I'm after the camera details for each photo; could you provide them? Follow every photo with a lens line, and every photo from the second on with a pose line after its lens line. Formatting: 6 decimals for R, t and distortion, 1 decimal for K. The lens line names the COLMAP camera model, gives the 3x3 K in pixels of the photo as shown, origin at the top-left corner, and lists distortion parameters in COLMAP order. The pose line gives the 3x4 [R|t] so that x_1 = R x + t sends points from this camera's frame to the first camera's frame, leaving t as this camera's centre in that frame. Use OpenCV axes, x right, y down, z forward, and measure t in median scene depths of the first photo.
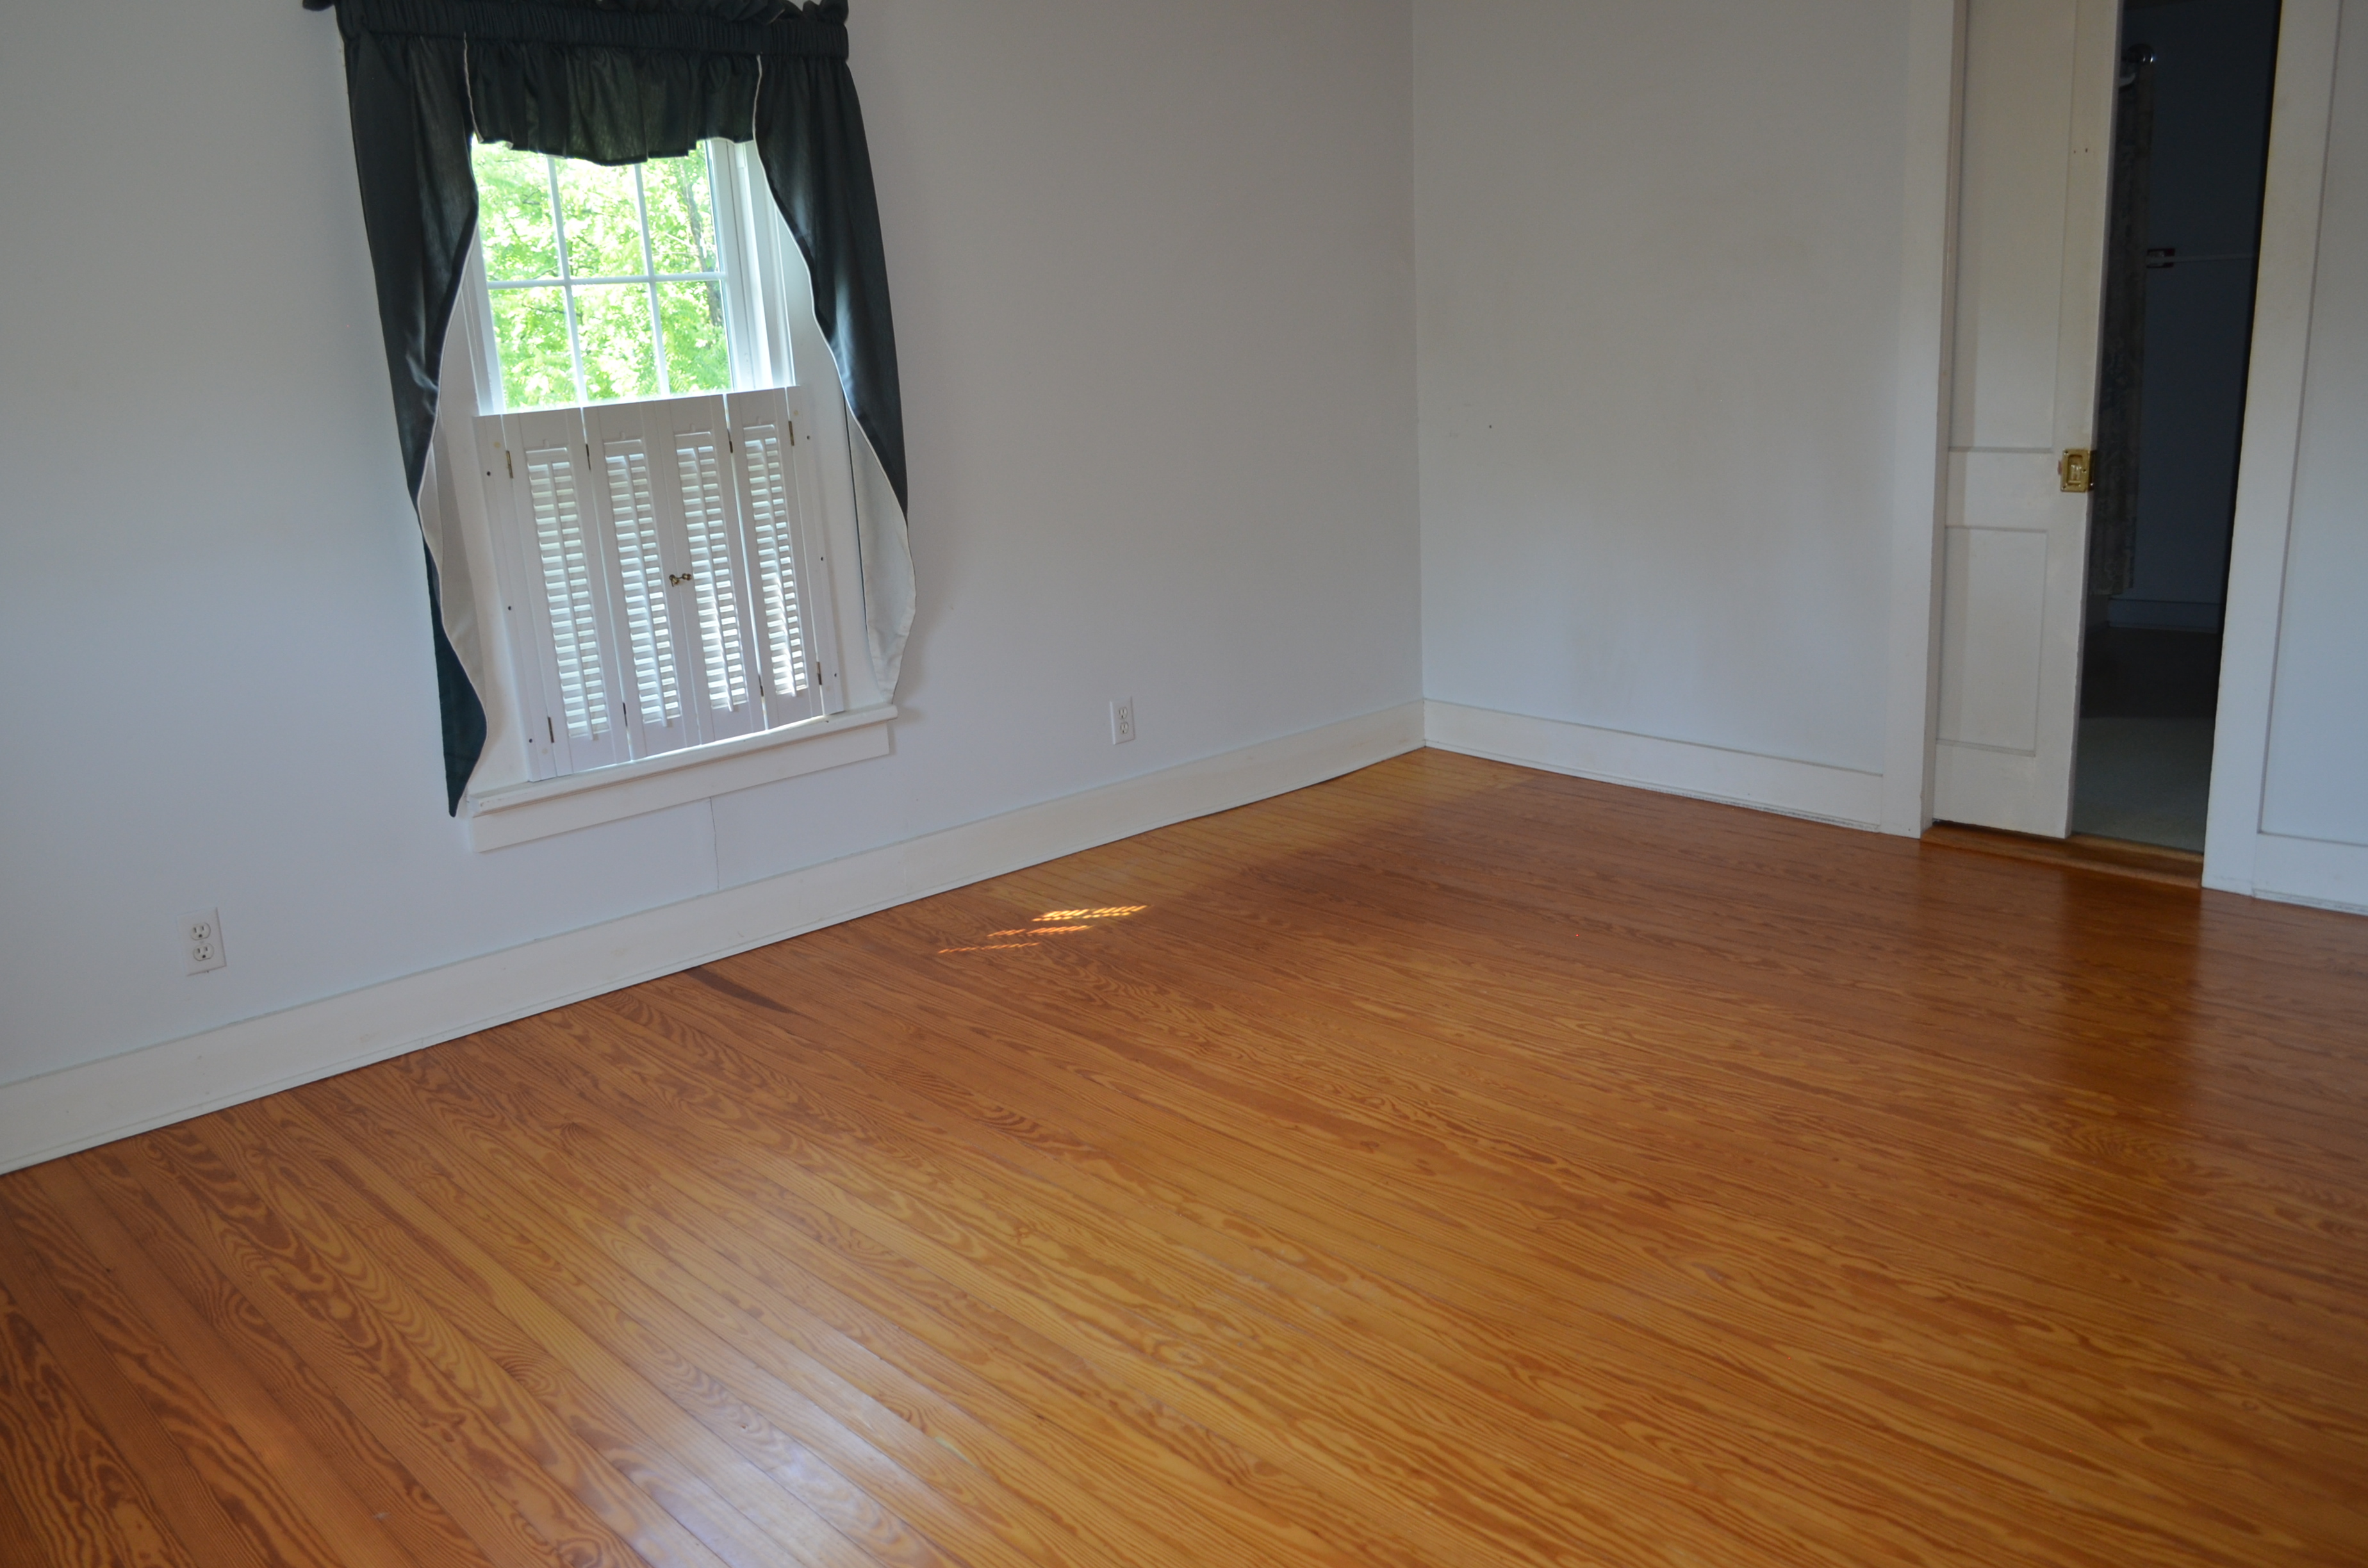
lens RADIAL K [[1895.1, 0, 1232.1], [0, 1895.1, 788.6], [0, 0, 1]] dist [-0.009240, 0.010177]
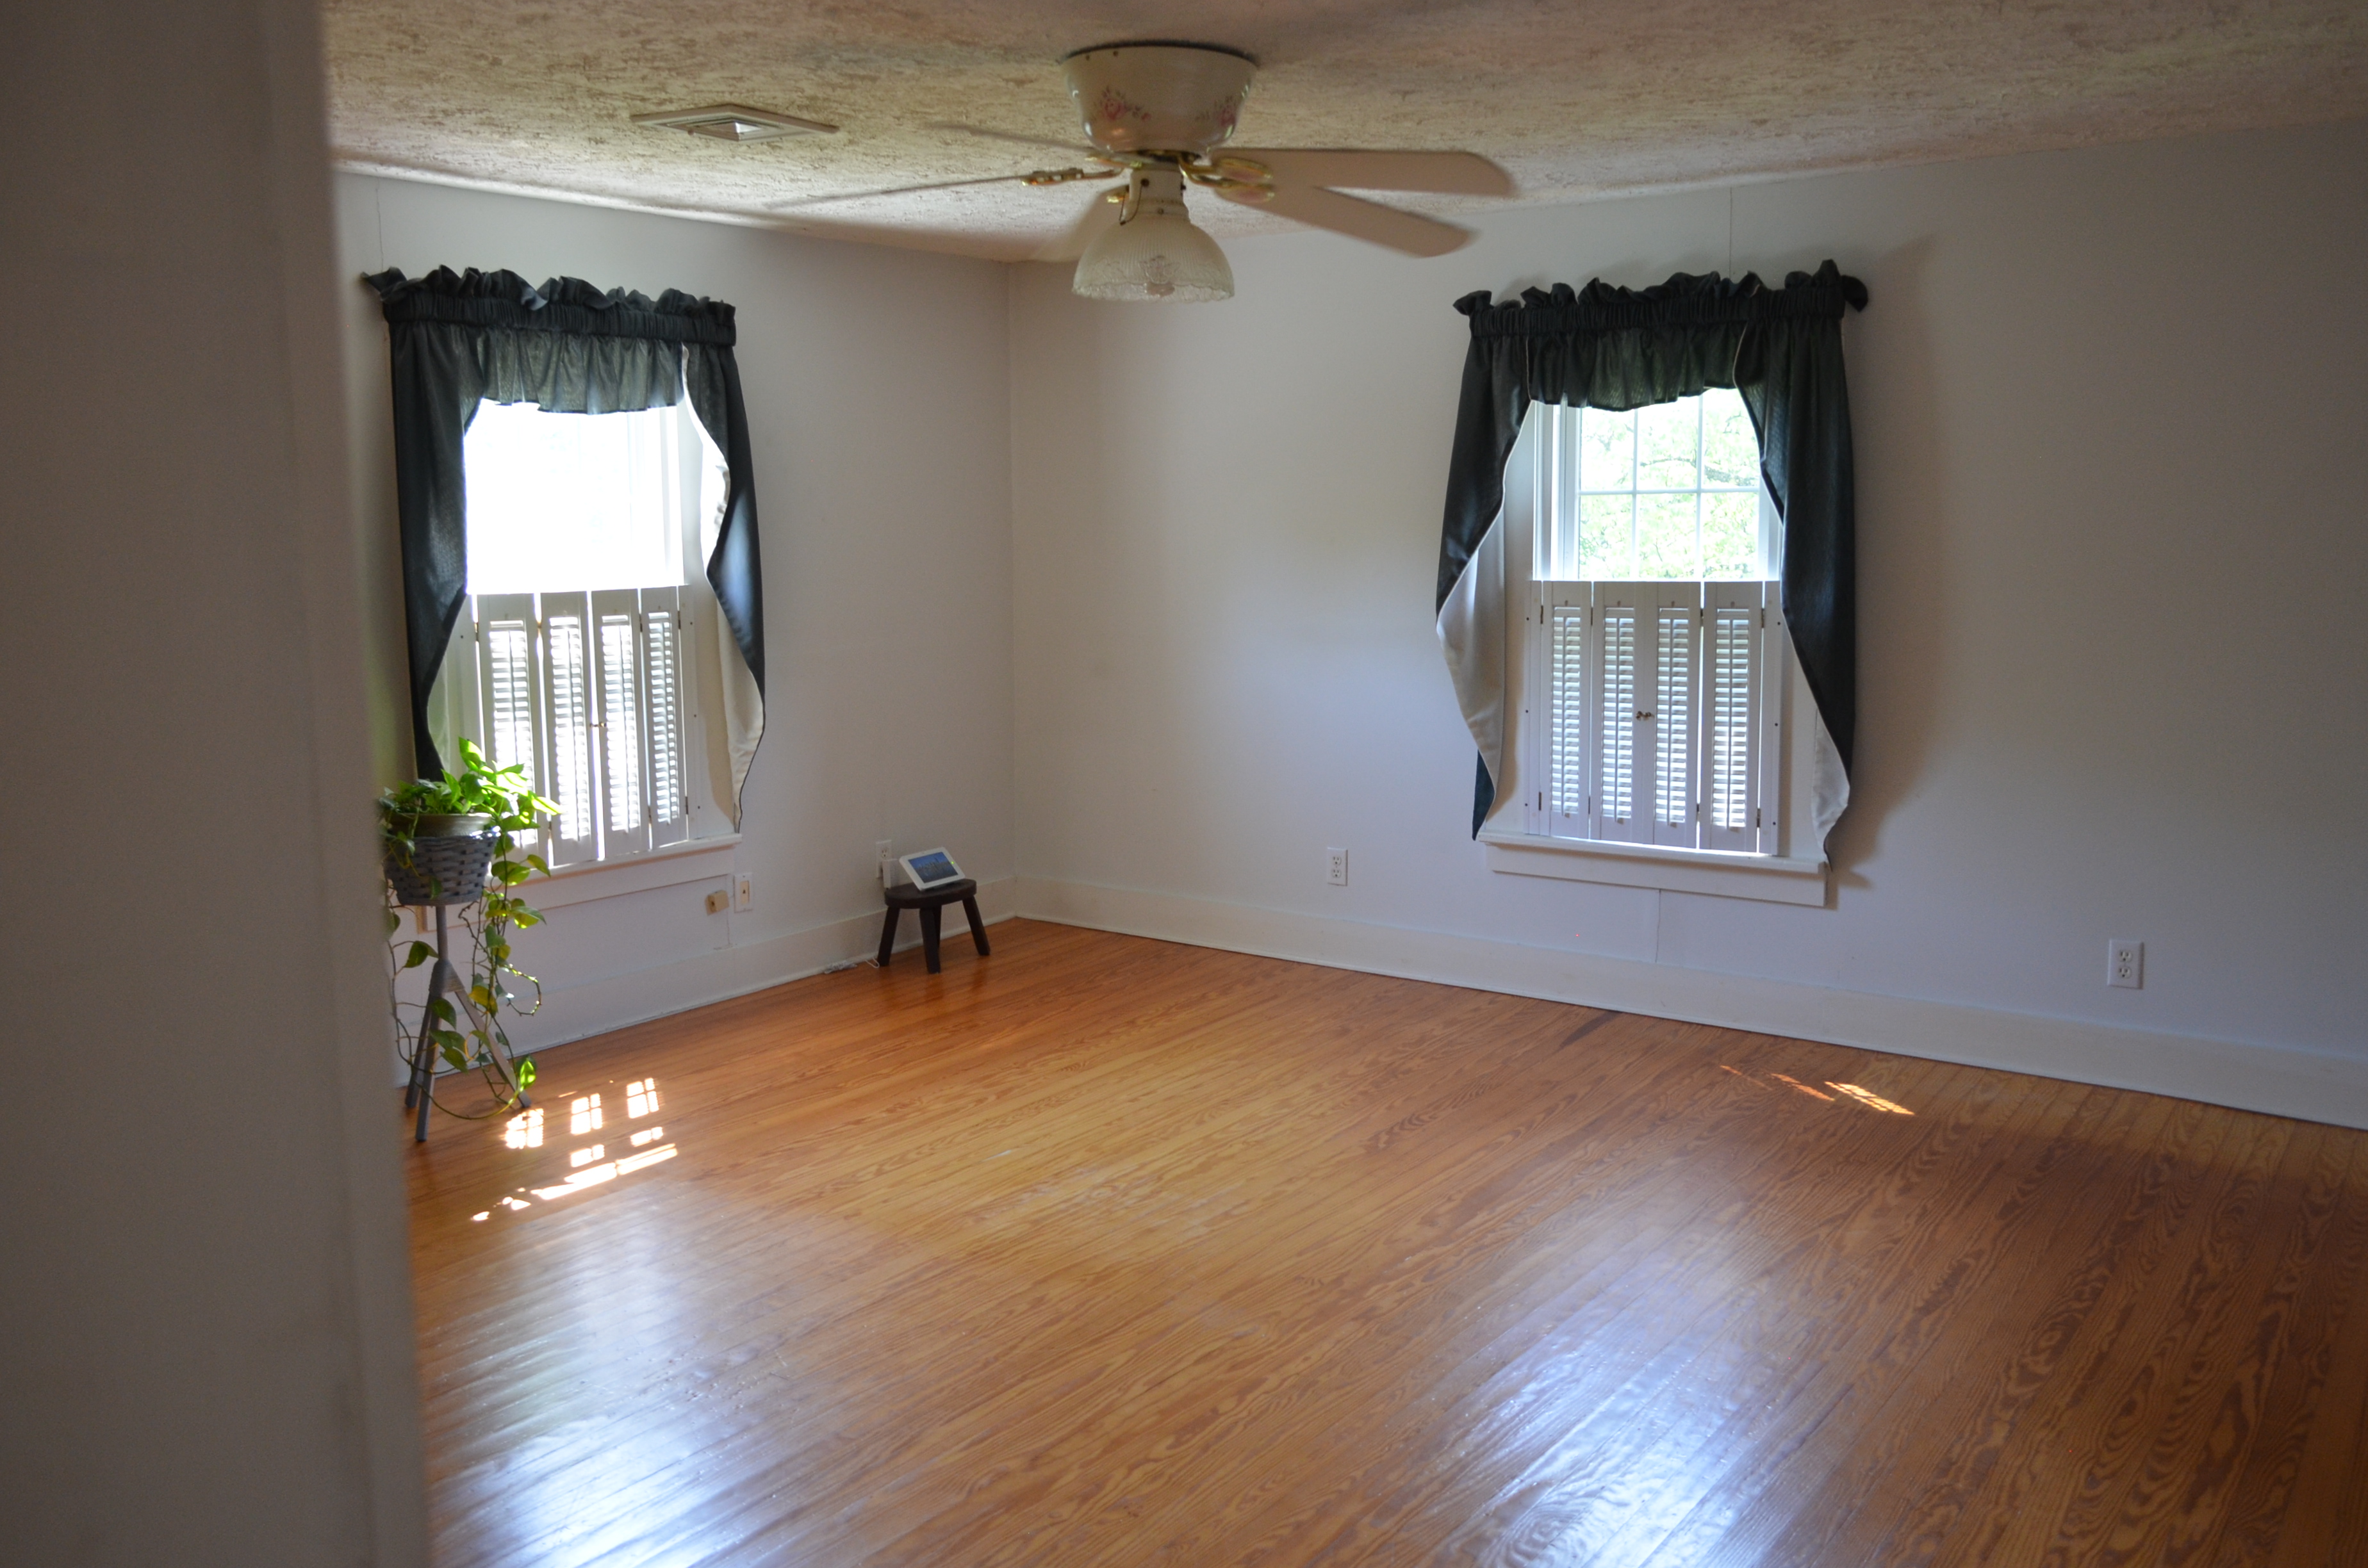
lens RADIAL K [[1895.1, 0, 1184.8], [0, 1895.1, 763.0], [0, 0, 1]] dist [-0.009240, 0.010177]
pose [[0.176610, 0.172014, -0.969134, 0.926754], [-0.251363, 0.959845, 0.124558, -0.162072], [0.951643, 0.221606, 0.212756, 0.423939]]
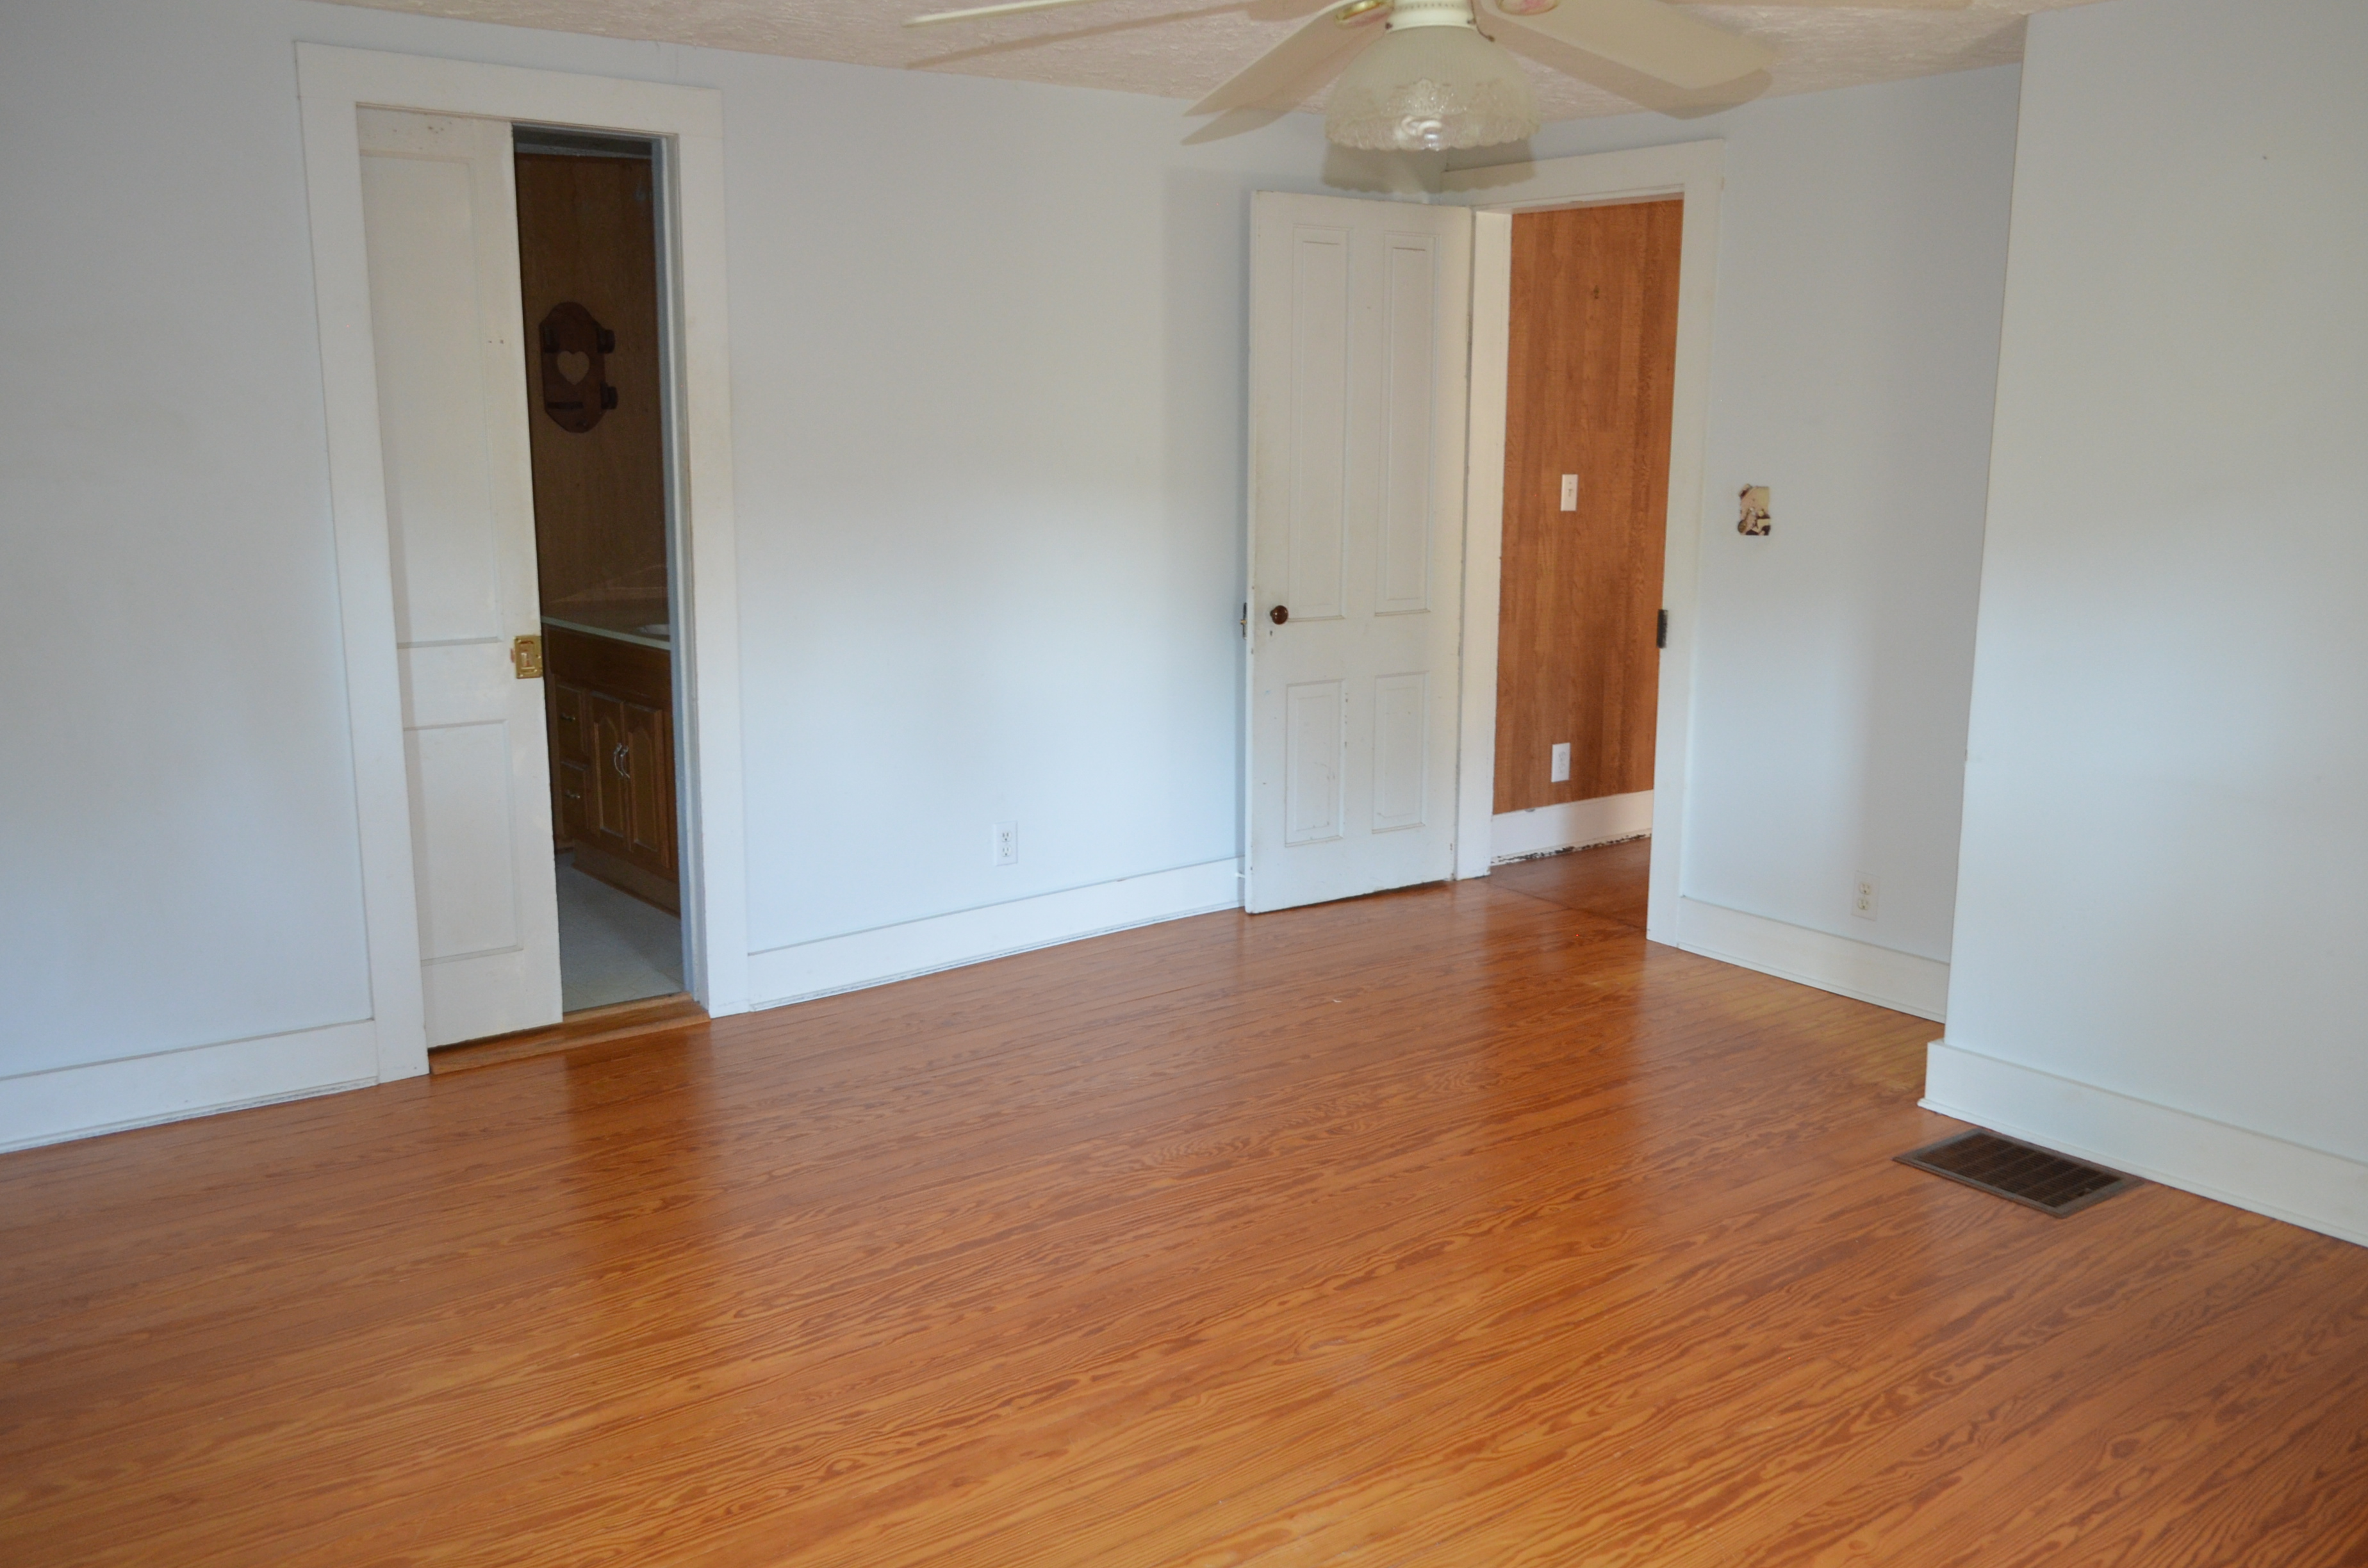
lens RADIAL K [[1895.1, 0, 1185.3], [0, 1895.1, 795.0], [0, 0, 1]] dist [-0.009240, 0.010177]
pose [[0.111073, -0.135197, 0.984573, -0.544493], [0.238873, 0.965292, 0.105601, -0.129231], [-0.964677, 0.223458, 0.139513, 0.581570]]
